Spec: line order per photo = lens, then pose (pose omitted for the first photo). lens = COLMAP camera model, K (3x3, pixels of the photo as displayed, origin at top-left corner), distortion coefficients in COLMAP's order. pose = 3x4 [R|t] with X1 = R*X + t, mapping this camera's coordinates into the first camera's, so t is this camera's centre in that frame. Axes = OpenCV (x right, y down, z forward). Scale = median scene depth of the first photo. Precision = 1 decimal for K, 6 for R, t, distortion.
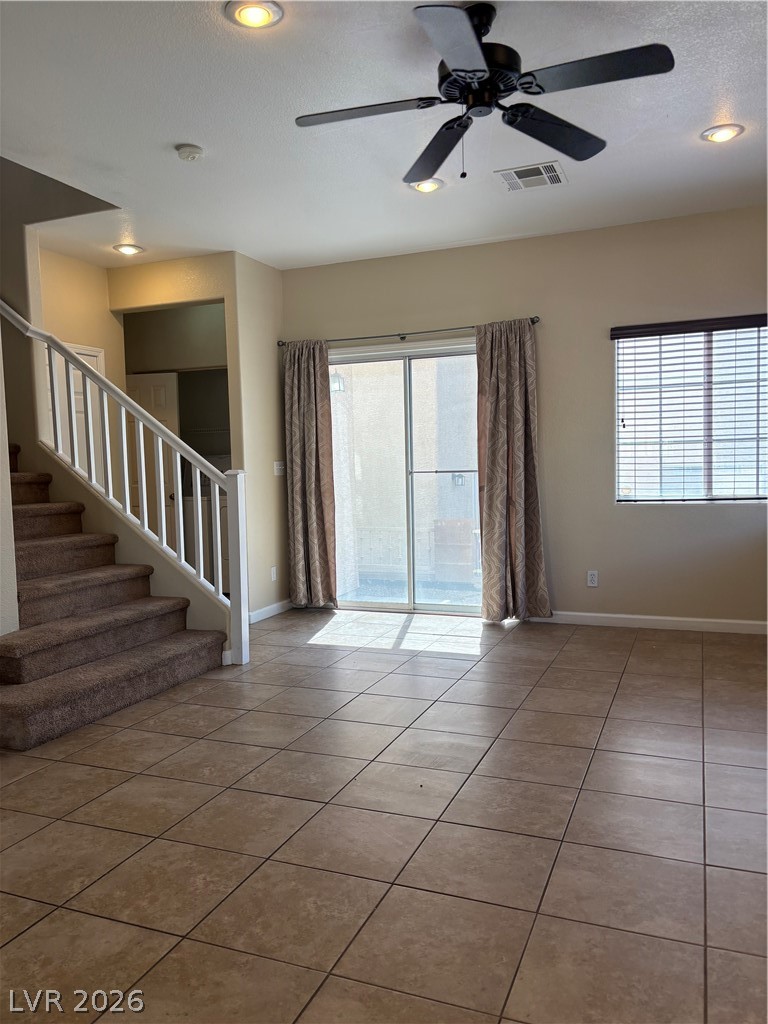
lens RADIAL K [[770.8, 0, 388.8], [0, 770.8, 514.2], [0, 0, 1]] dist [0.046136, -0.006631]
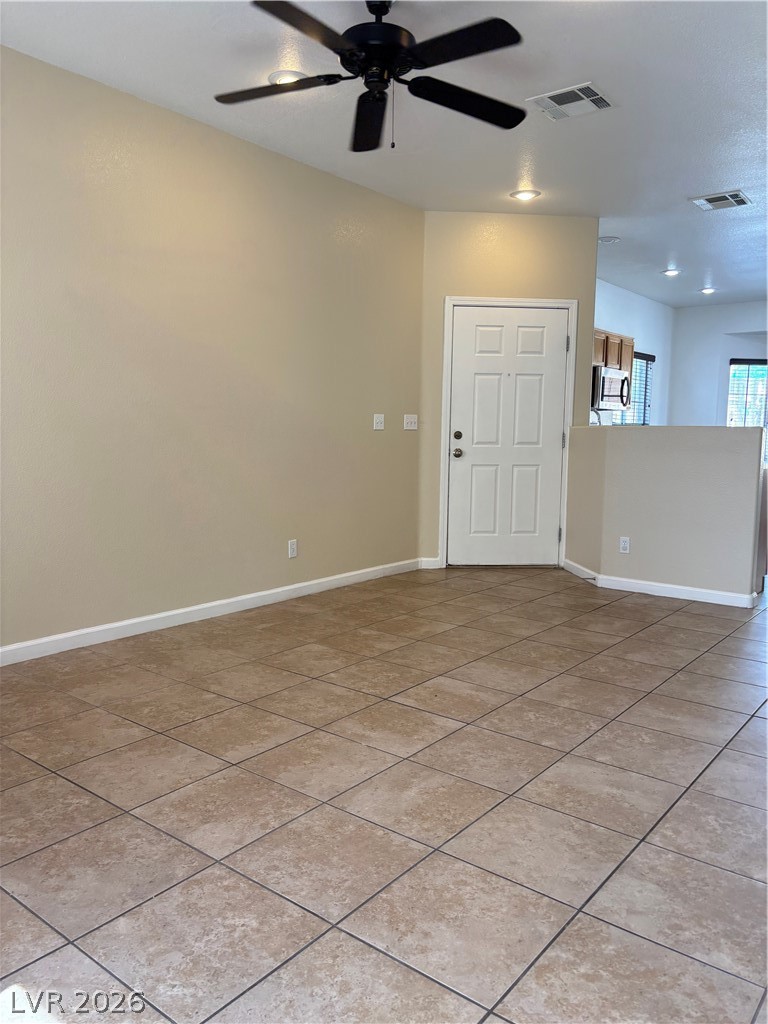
lens RADIAL K [[780.9, 0, 380.3], [0, 780.9, 516.0], [0, 0, 1]] dist [0.036455, -0.041923]
pose [[-0.957321, -0.022478, 0.288152, -0.113244], [0.028205, 0.984947, 0.170539, -0.061548], [-0.287648, 0.171388, -0.942276, 1.132950]]
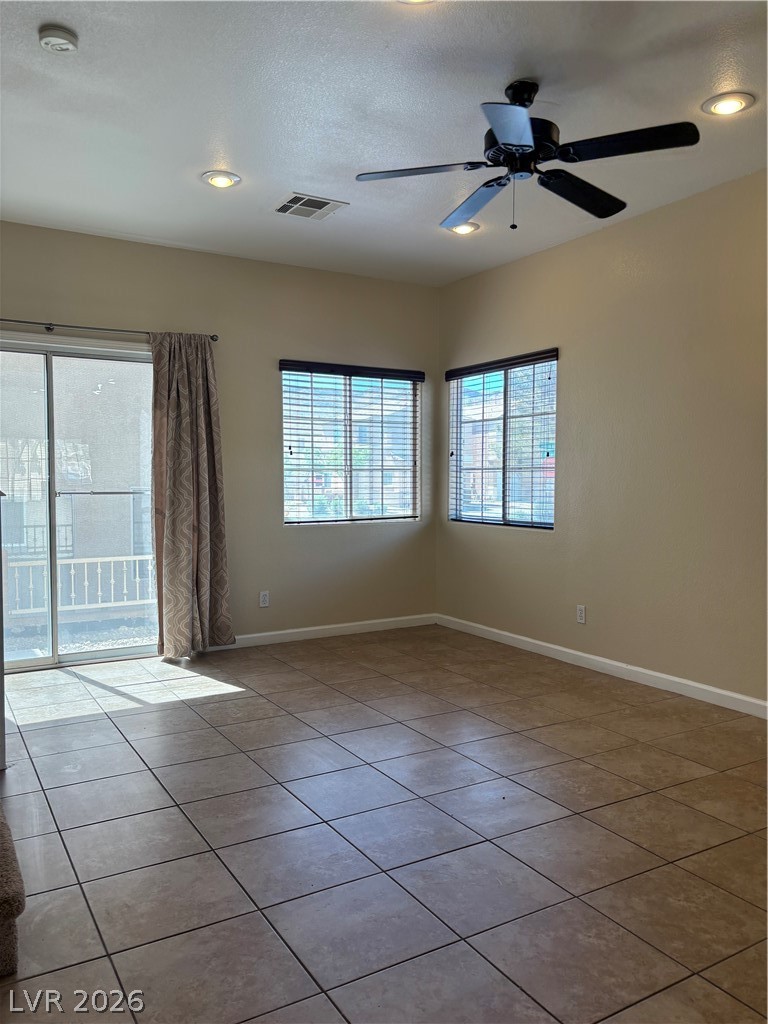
lens RADIAL K [[770.8, 0, 388.8], [0, 770.8, 514.2], [0, 0, 1]] dist [0.046136, -0.006631]
pose [[0.602661, -0.013908, 0.797876, -0.480759], [0.036235, 0.999294, -0.009950, -0.014192], [-0.797174, 0.034908, 0.602740, 0.263197]]
